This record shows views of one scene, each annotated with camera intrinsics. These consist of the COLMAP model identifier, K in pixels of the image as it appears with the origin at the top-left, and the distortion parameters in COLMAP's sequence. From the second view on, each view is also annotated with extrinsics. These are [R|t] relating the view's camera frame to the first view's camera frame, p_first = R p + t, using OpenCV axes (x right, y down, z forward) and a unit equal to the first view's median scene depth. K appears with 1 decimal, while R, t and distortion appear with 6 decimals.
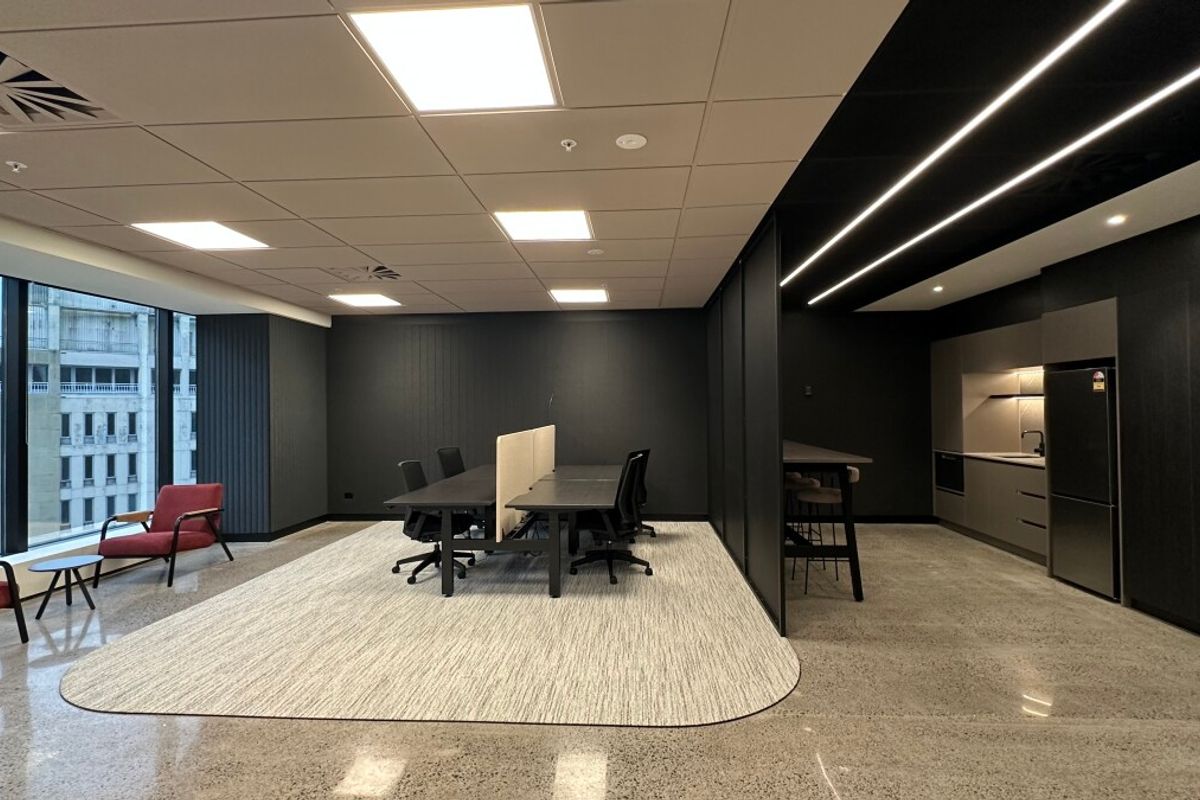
lens RADIAL K [[567.7, 0, 604.2], [0, 567.7, 398.5], [0, 0, 1]] dist [-0.001042, -0.000011]
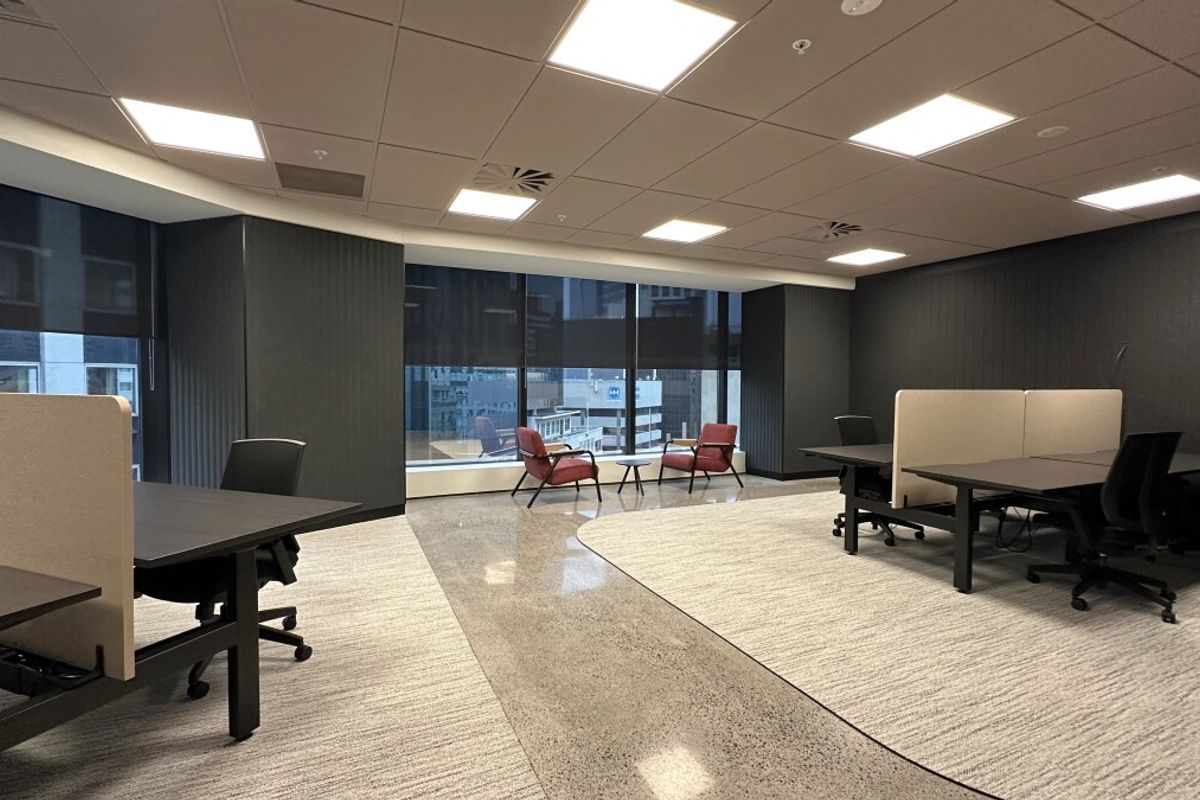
lens RADIAL K [[567.7, 0, 602.6], [0, 567.7, 398.9], [0, 0, 1]] dist [-0.001042, -0.000011]
pose [[0.476665, 0.041469, -0.878106, 0.343983], [0.002760, 0.998811, 0.048668, 0.034730], [0.879081, -0.025621, 0.475984, 0.168358]]
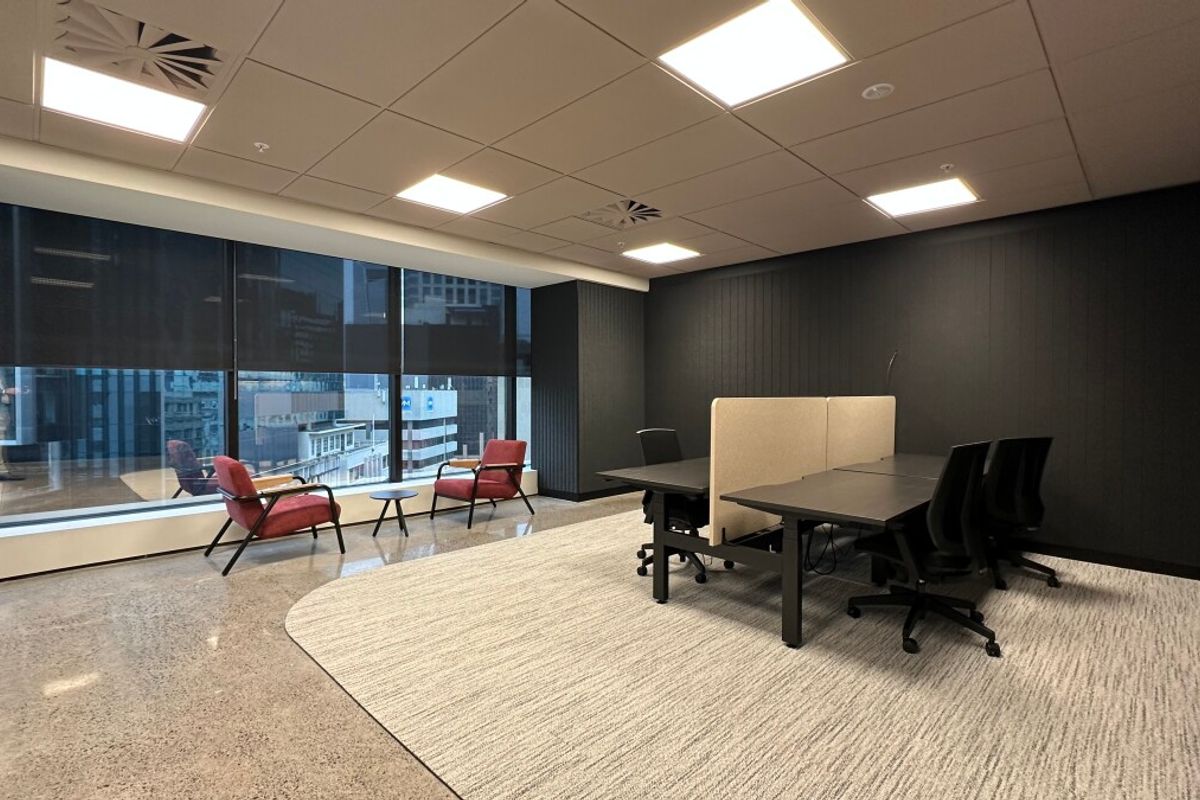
lens RADIAL K [[567.7, 0, 603.6], [0, 567.7, 397.3], [0, 0, 1]] dist [-0.001042, -0.000011]
pose [[0.752240, 0.019450, -0.658602, 0.164799], [0.000190, 0.999558, 0.029736, 0.042344], [0.658889, -0.022494, 0.751904, 0.353611]]
